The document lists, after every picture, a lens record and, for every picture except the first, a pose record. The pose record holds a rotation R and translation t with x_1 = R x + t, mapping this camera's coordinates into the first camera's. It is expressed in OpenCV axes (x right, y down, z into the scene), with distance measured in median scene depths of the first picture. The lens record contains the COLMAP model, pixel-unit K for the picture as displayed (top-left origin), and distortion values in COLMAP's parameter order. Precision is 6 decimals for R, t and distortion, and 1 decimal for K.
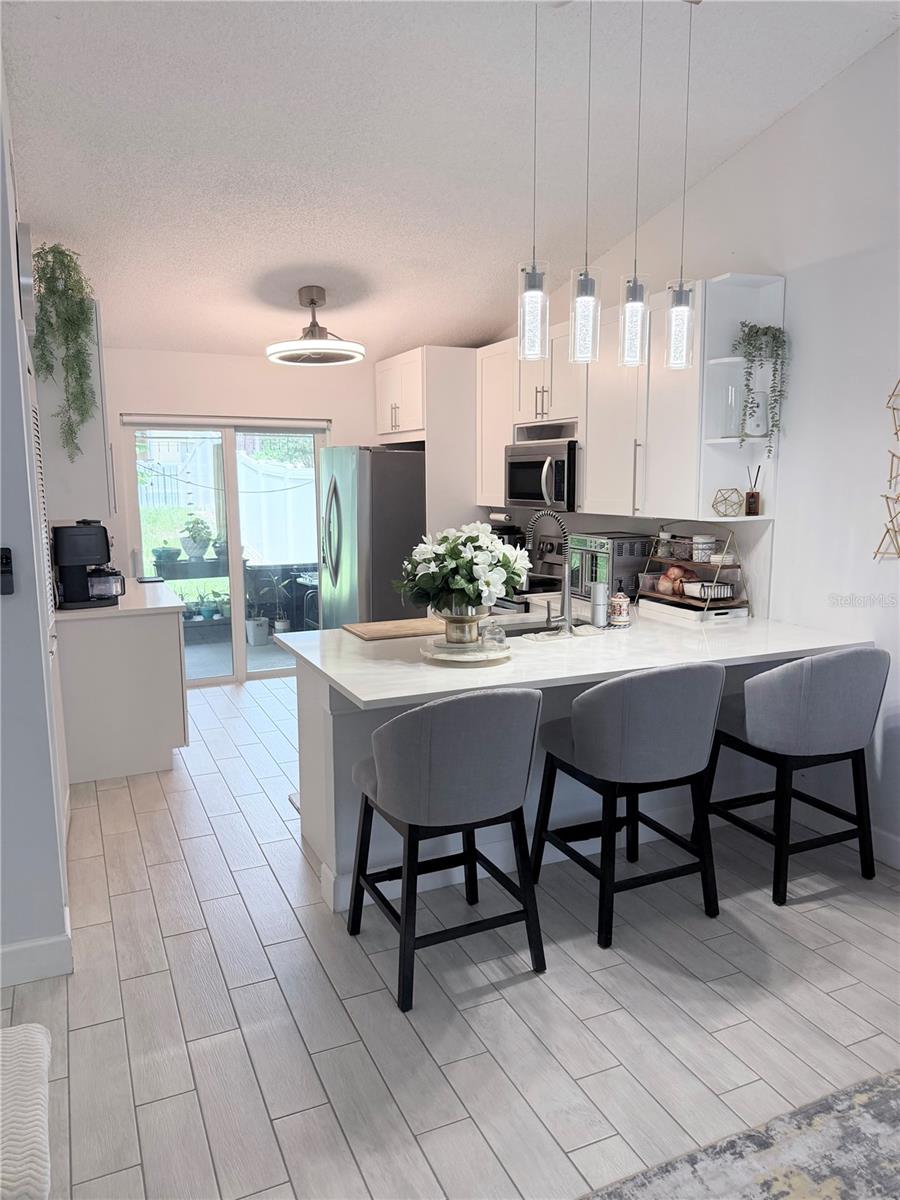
lens RADIAL K [[859.5, 0, 443.5], [0, 859.5, 596.2], [0, 0, 1]] dist [0.020411, -0.024372]
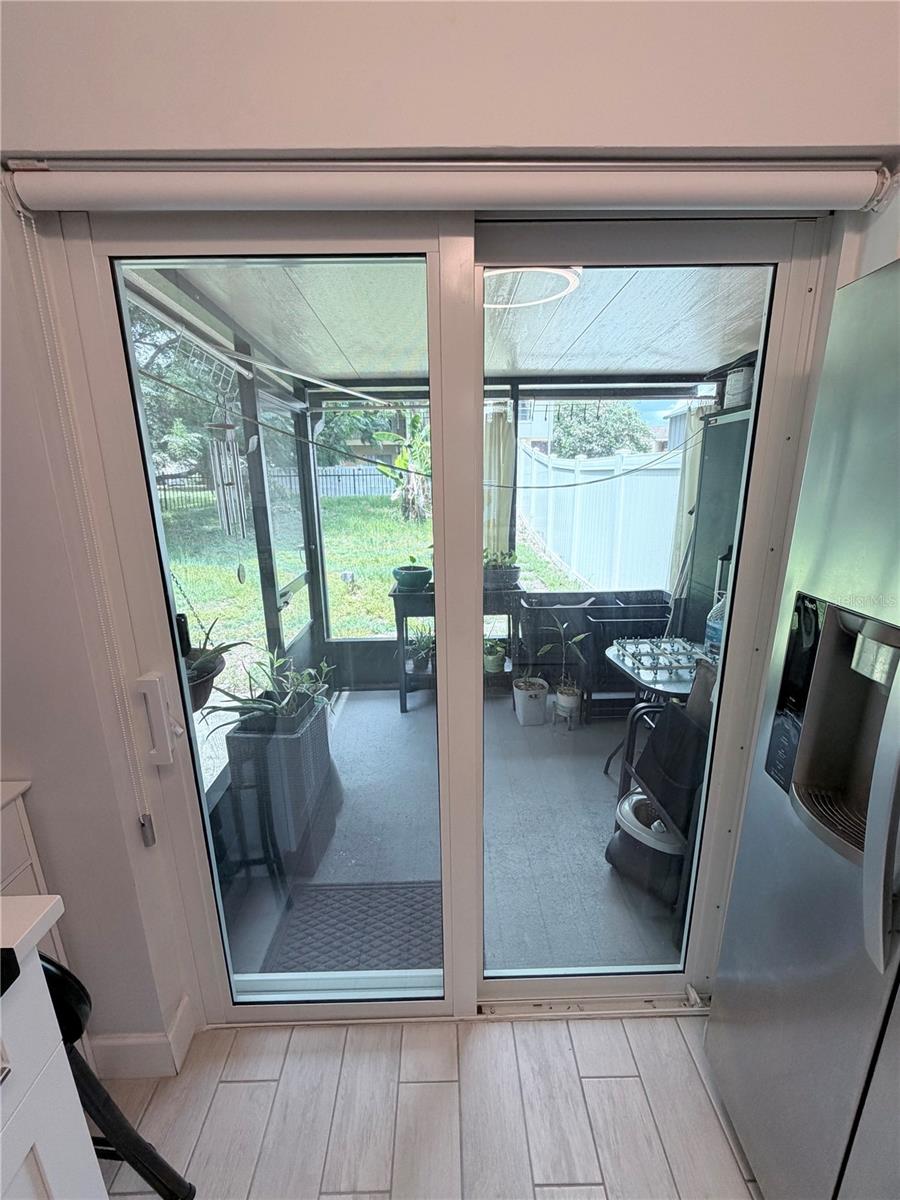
lens RADIAL K [[485.1, 0, 439.1], [0, 485.1, 601.7], [0, 0, 1]] dist [-0.006688, -0.000215]
pose [[0.912924, 0.089032, -0.398301, -0.311349], [-0.042824, 0.991425, 0.123459, -0.173890], [0.405877, -0.095652, 0.908908, 1.422879]]
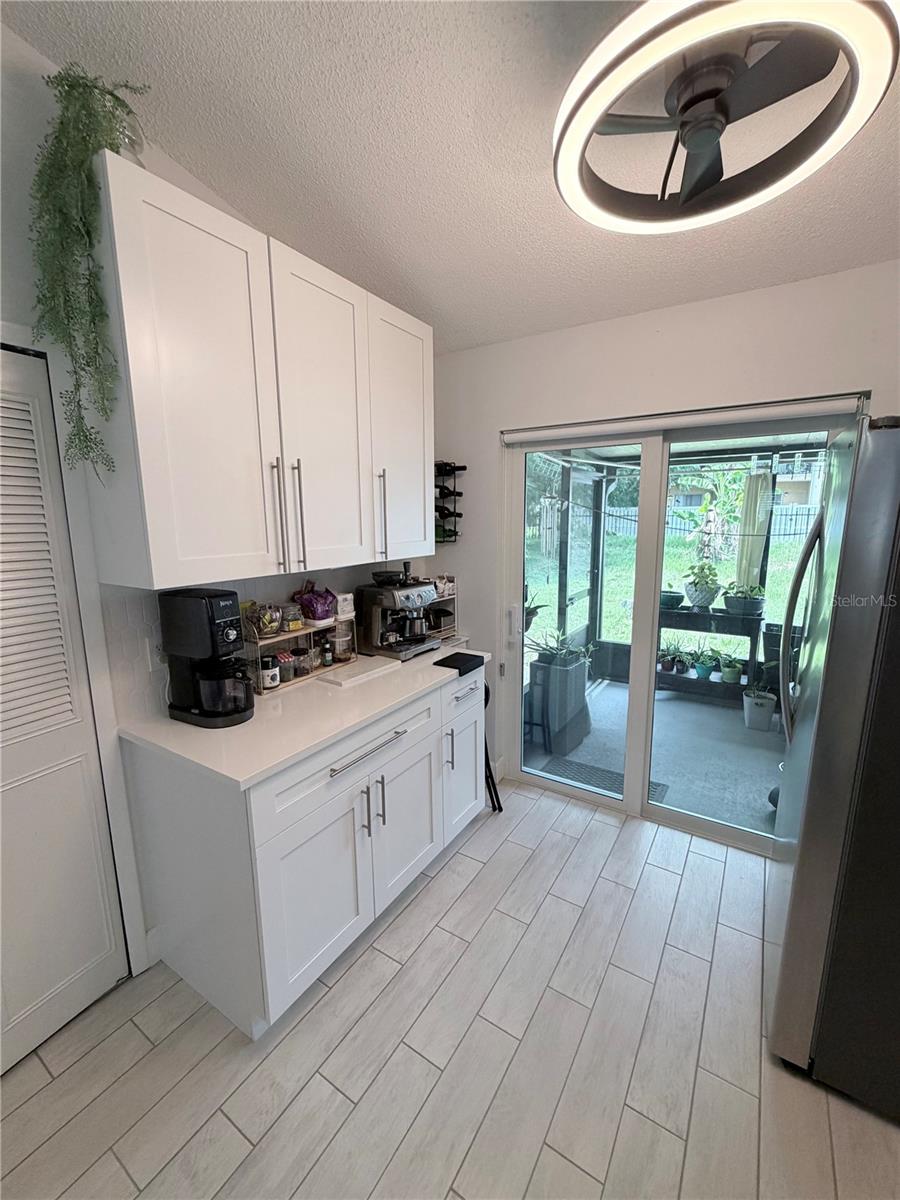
lens RADIAL K [[485.1, 0, 456.1], [0, 485.1, 601.7], [0, 0, 1]] dist [-0.006688, -0.000215]
pose [[0.552211, 0.141014, -0.821692, -0.033572], [-0.113248, 0.989144, 0.093644, -0.151285], [0.825977, 0.041343, 0.562186, 1.134101]]
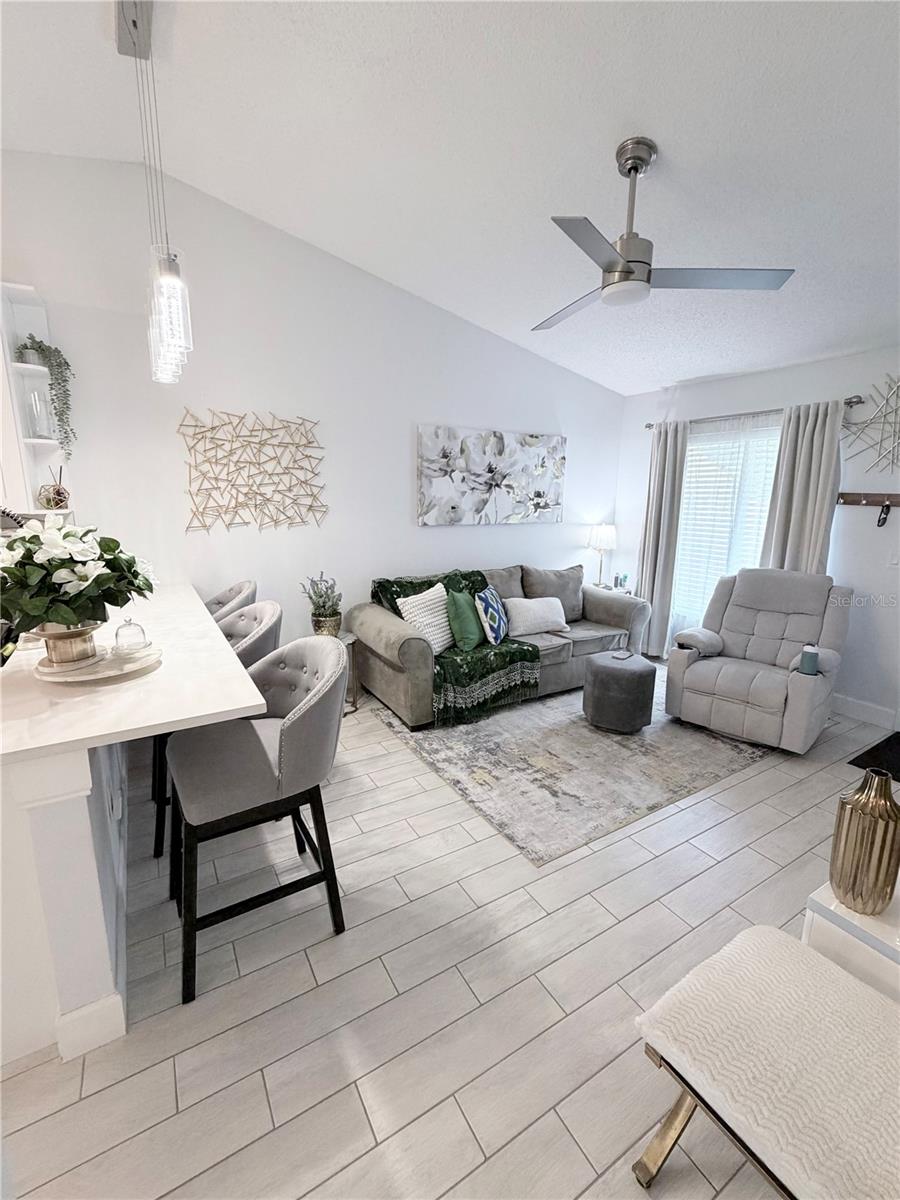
lens RADIAL K [[515.4, 0, 456.1], [0, 515.4, 594.7], [0, 0, 1]] dist [0.000451, 0.000119]
pose [[-0.135189, -0.185680, 0.973266, -0.450763], [0.134424, 0.969764, 0.203684, -0.052061], [-0.981659, 0.158367, -0.106142, 0.588498]]
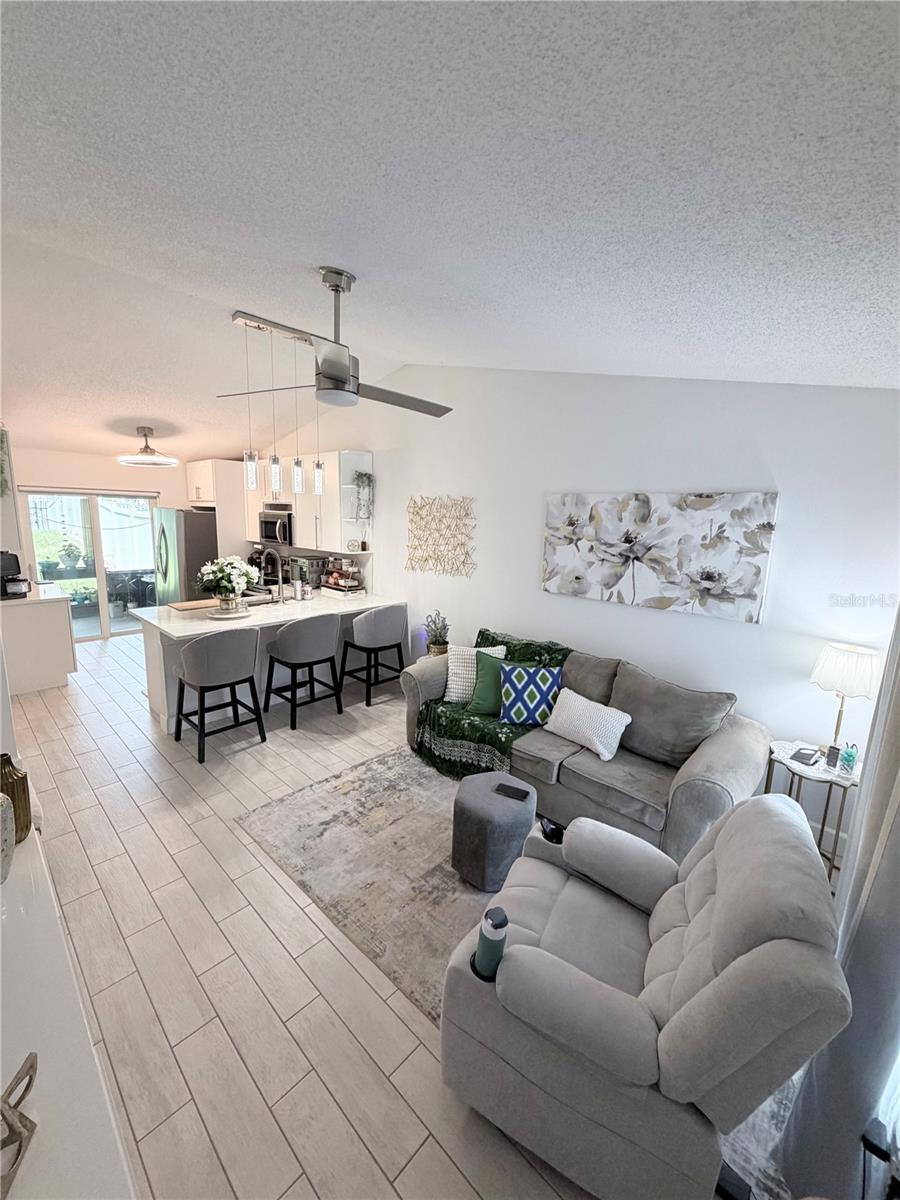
lens RADIAL K [[485.1, 0, 456.2], [0, 485.1, 595.2], [0, 0, 1]] dist [-0.006688, -0.000215]
pose [[0.918488, -0.032269, 0.394131, 0.063196], [0.020961, 0.999237, 0.032964, -0.011127], [-0.394894, -0.022015, 0.918463, -0.351095]]
